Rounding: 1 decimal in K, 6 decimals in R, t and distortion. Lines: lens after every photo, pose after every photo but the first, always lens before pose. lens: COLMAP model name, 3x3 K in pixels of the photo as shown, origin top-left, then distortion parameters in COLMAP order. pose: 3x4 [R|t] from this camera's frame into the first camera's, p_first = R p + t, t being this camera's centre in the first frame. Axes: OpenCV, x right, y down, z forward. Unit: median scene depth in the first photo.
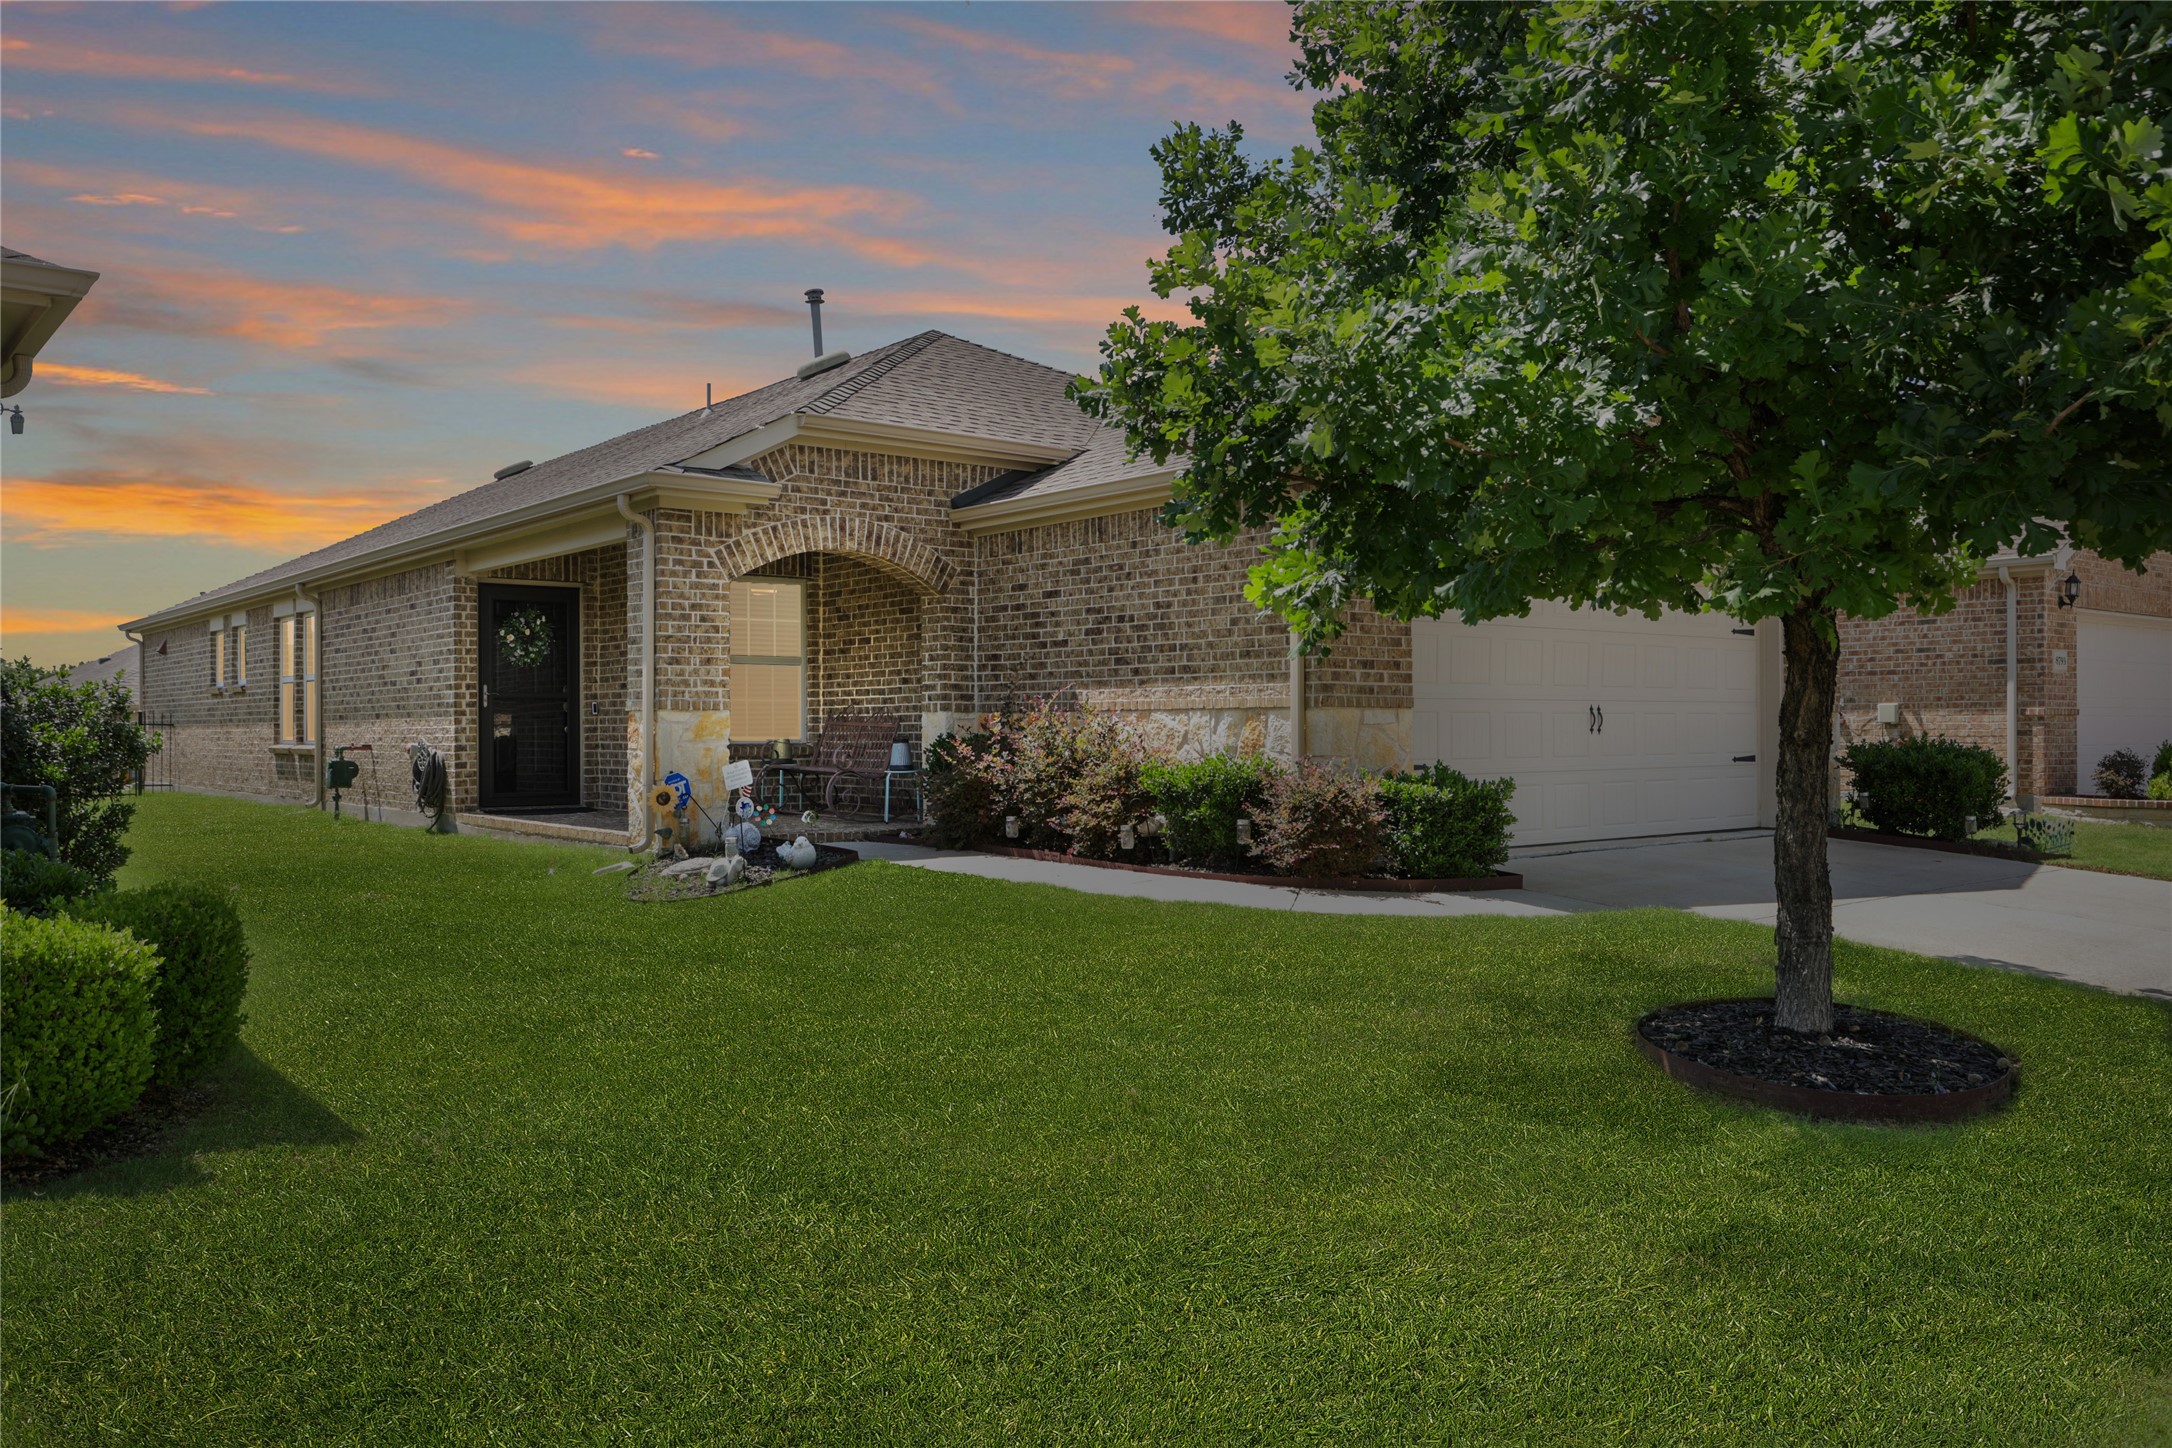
lens RADIAL K [[1603.3, 0, 1035.2], [0, 1603.3, 727.3], [0, 0, 1]] dist [0.006258, 0.002809]
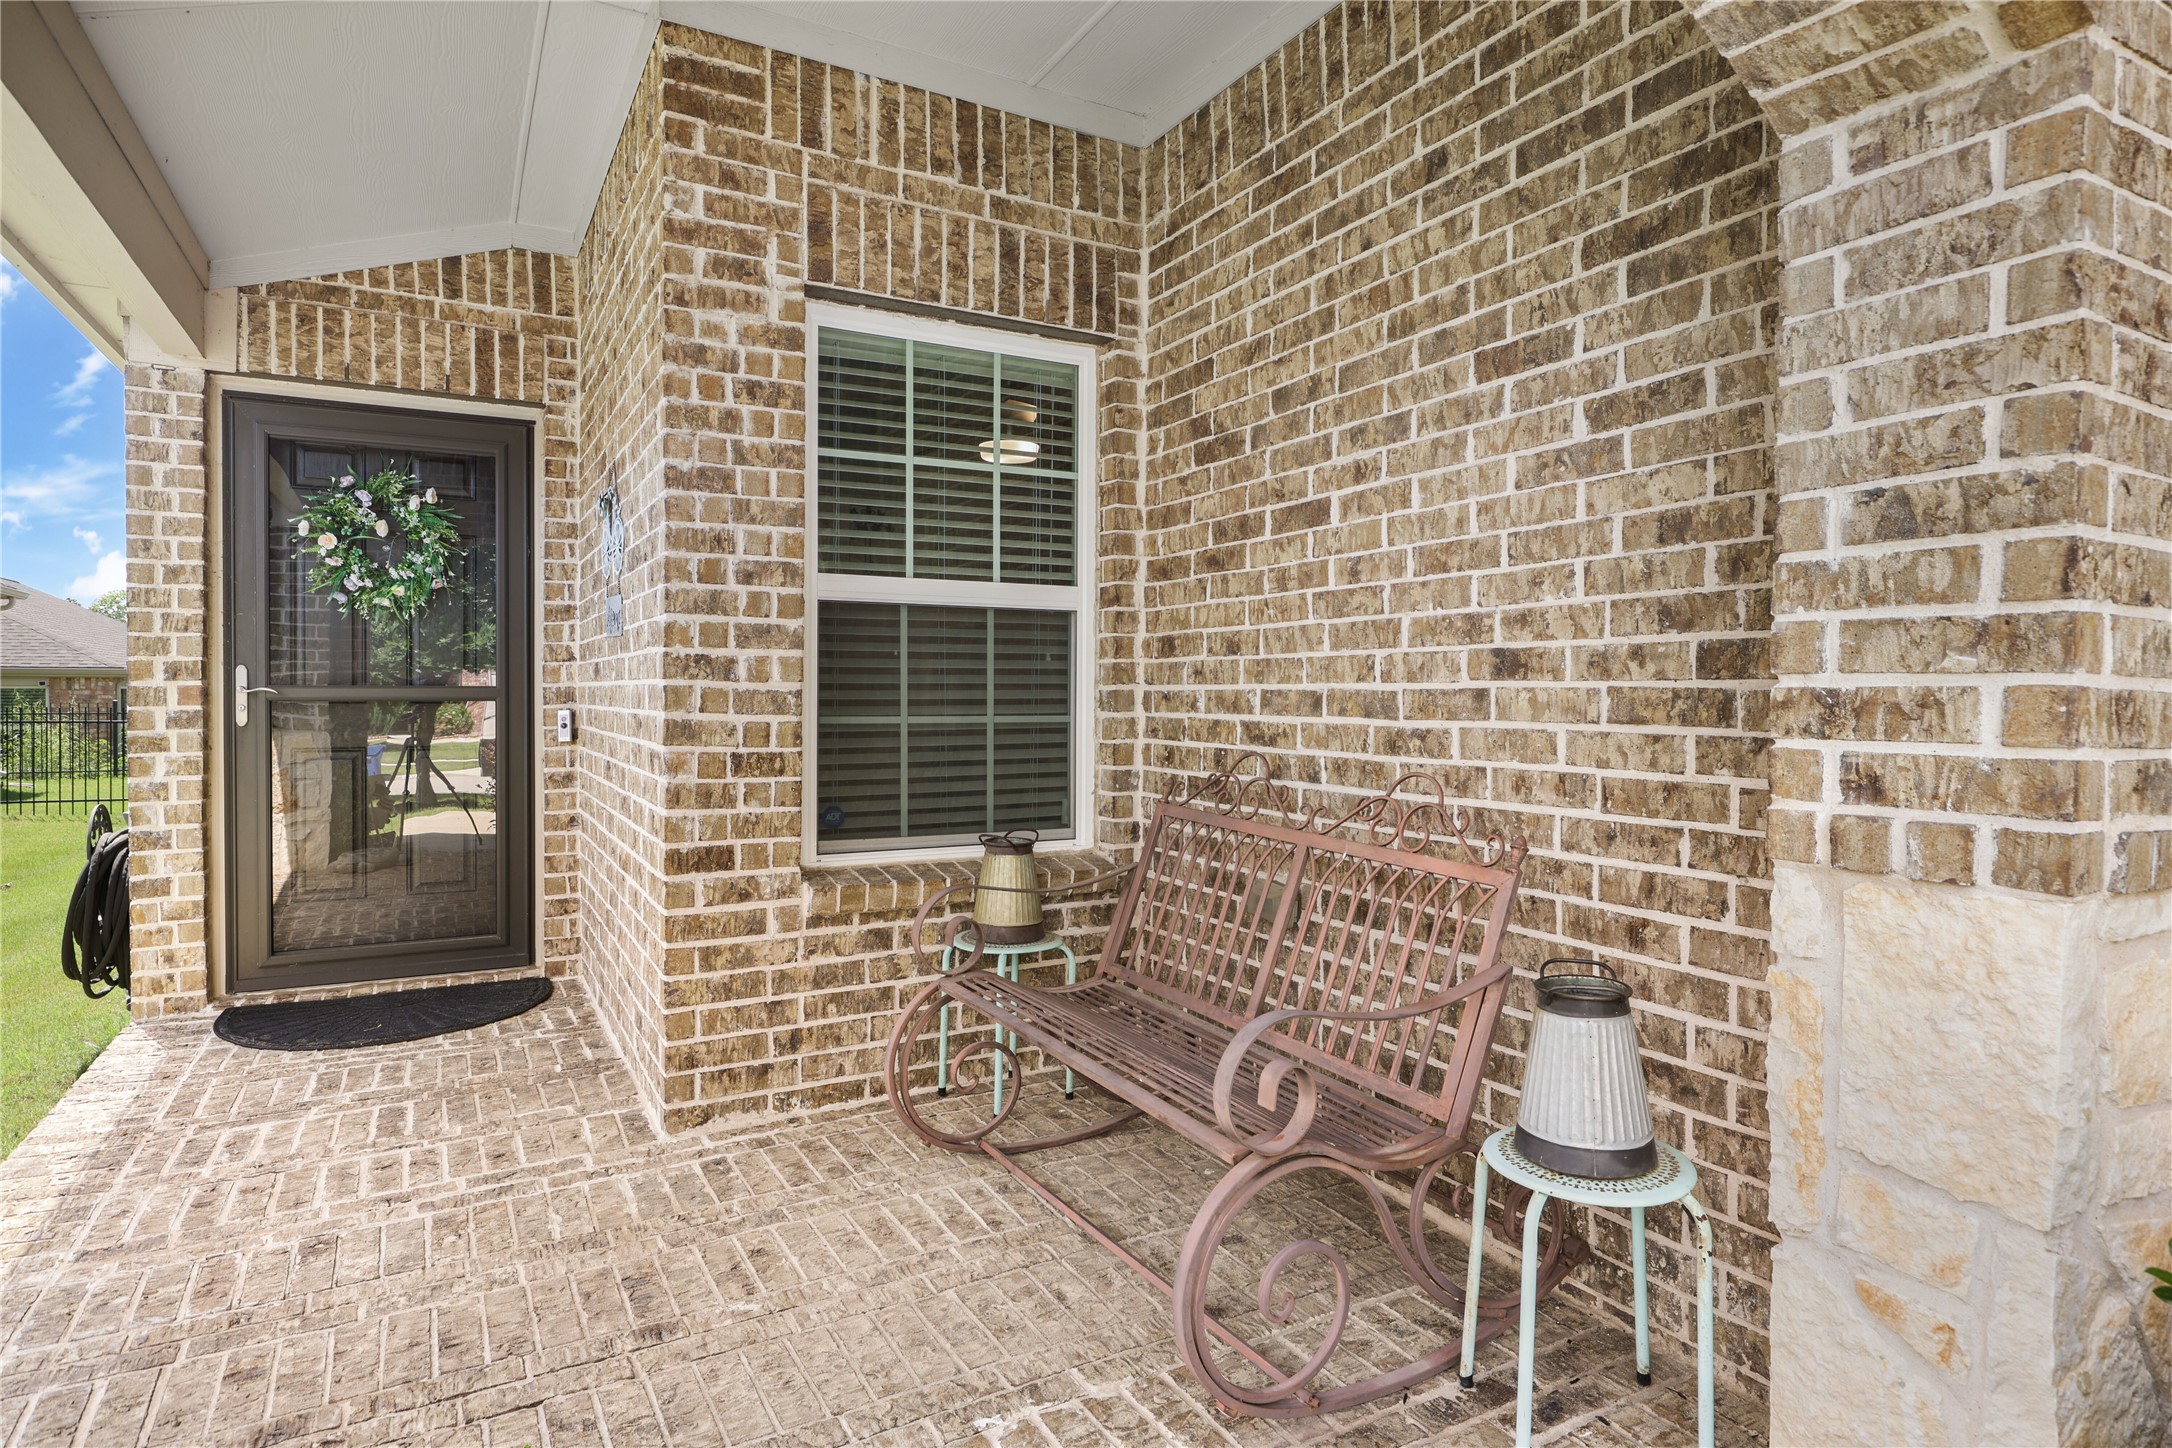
lens RADIAL K [[1172.0, 0, 1024.0], [0, 1172.0, 691.3], [0, 0, 1]] dist [0.014218, -0.000632]
pose [[0.975230, 0.010639, -0.220936, -0.130526], [-0.009943, 0.999941, 0.004263, -0.029192], [0.220968, -0.001960, 0.975279, 0.958752]]
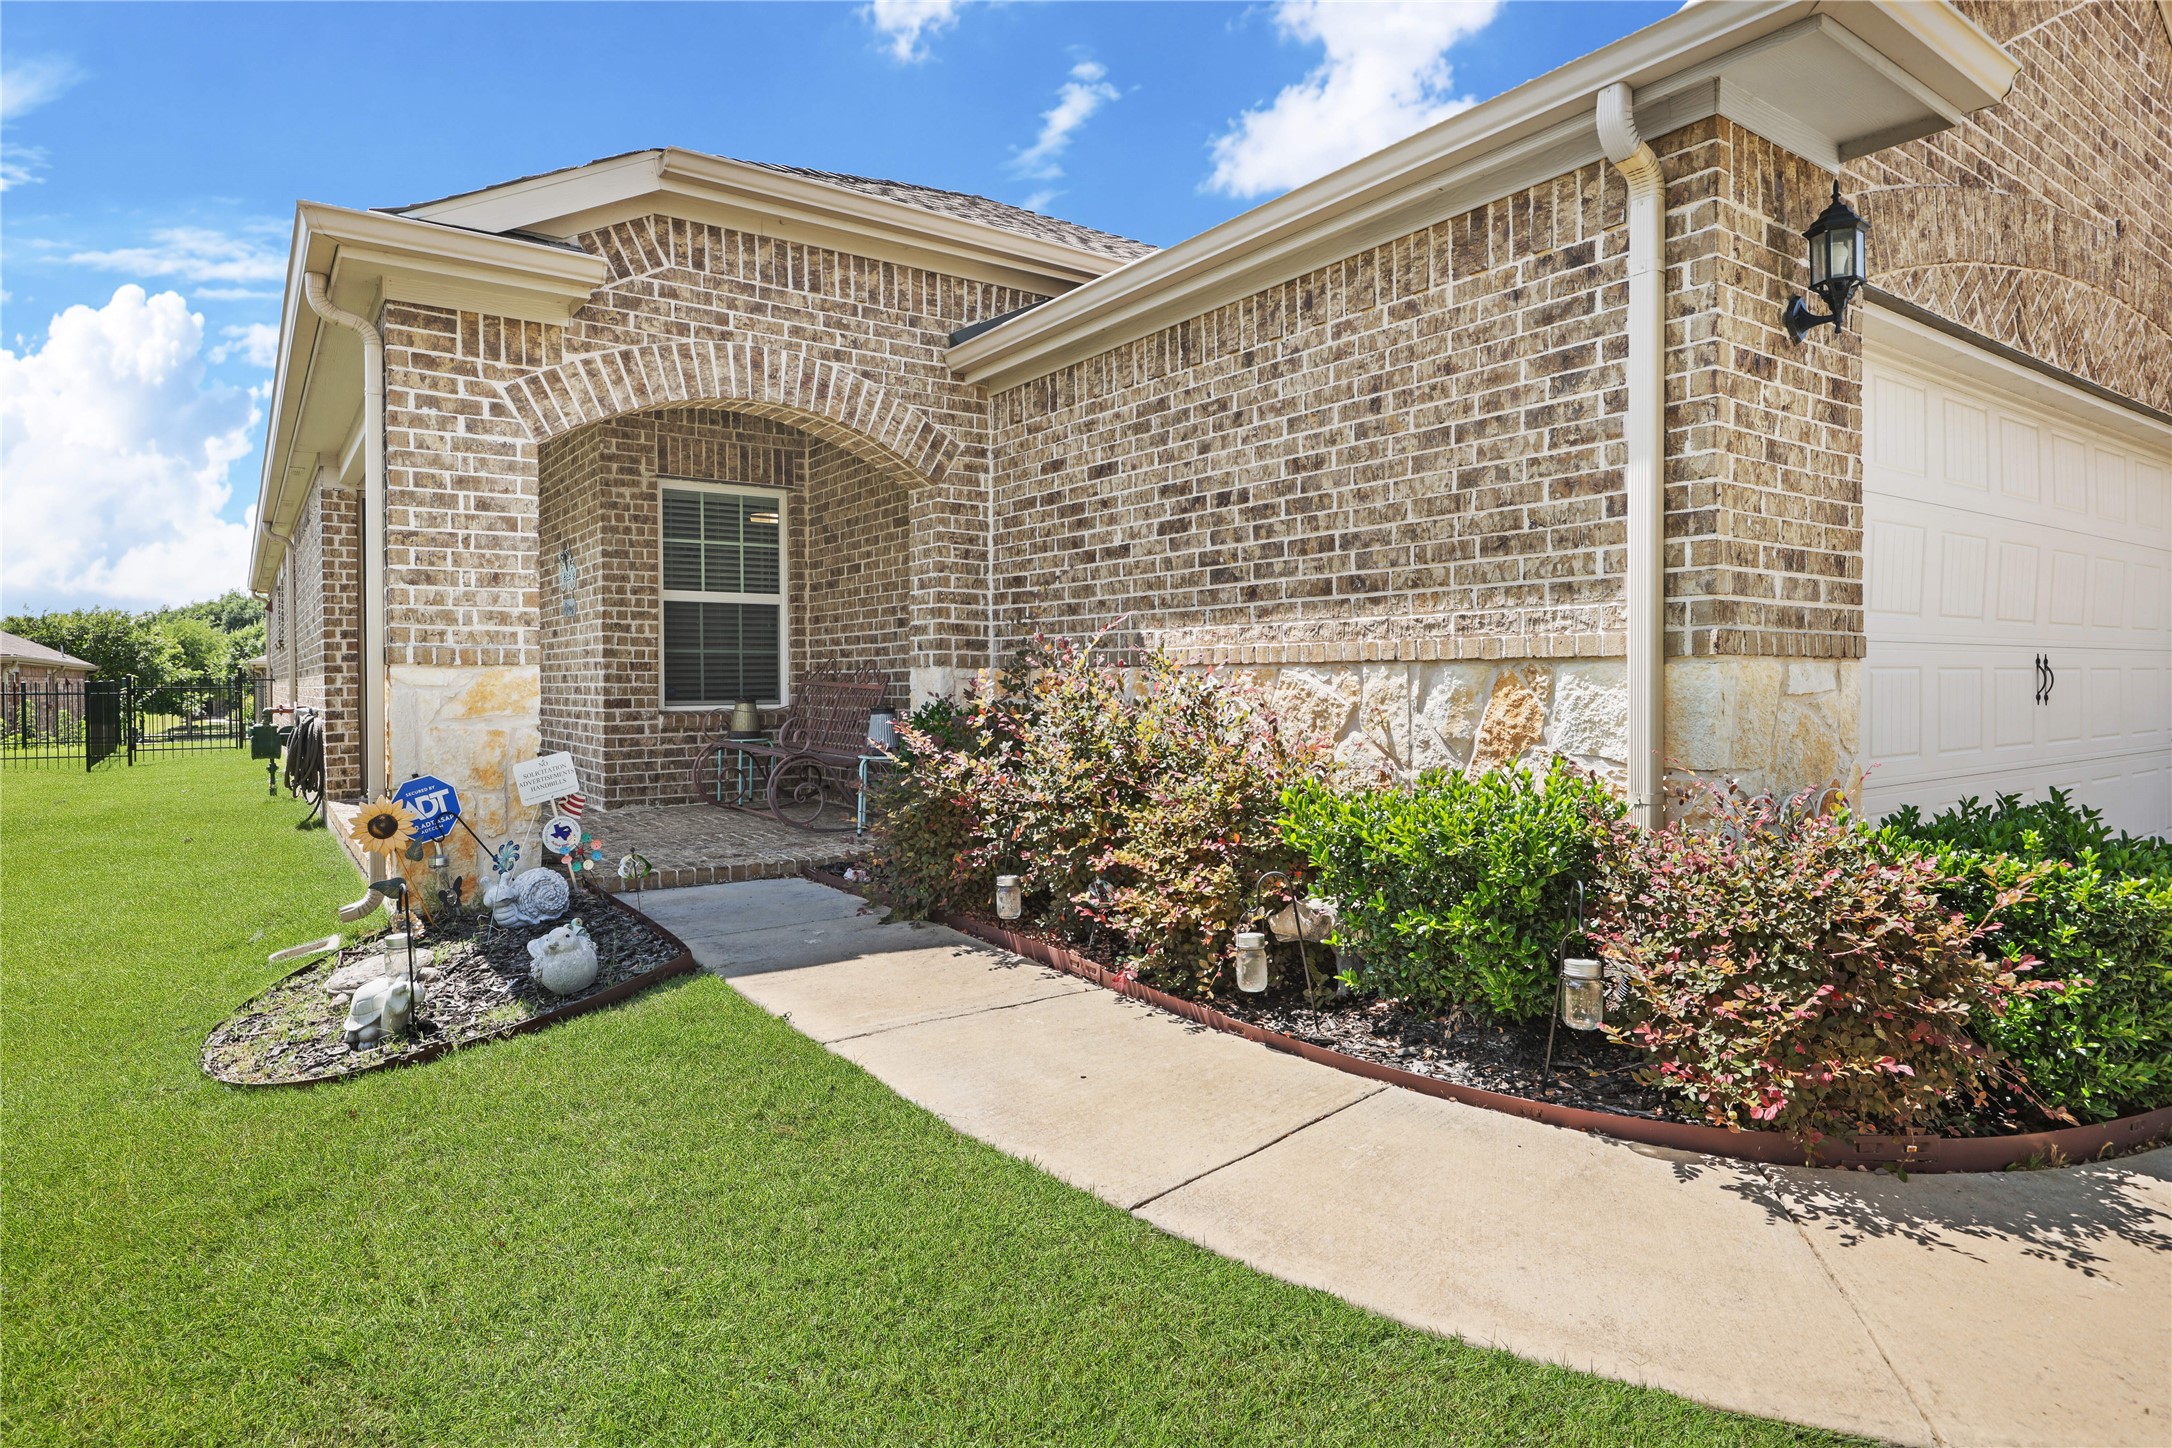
lens RADIAL K [[1172.0, 0, 1024.0], [0, 1172.0, 691.3], [0, 0, 1]] dist [0.014218, -0.000632]
pose [[0.995746, 0.000621, -0.092138, 0.022054], [0.000478, 0.999929, 0.011910, -0.006110], [0.092138, -0.011903, 0.995675, 0.582014]]
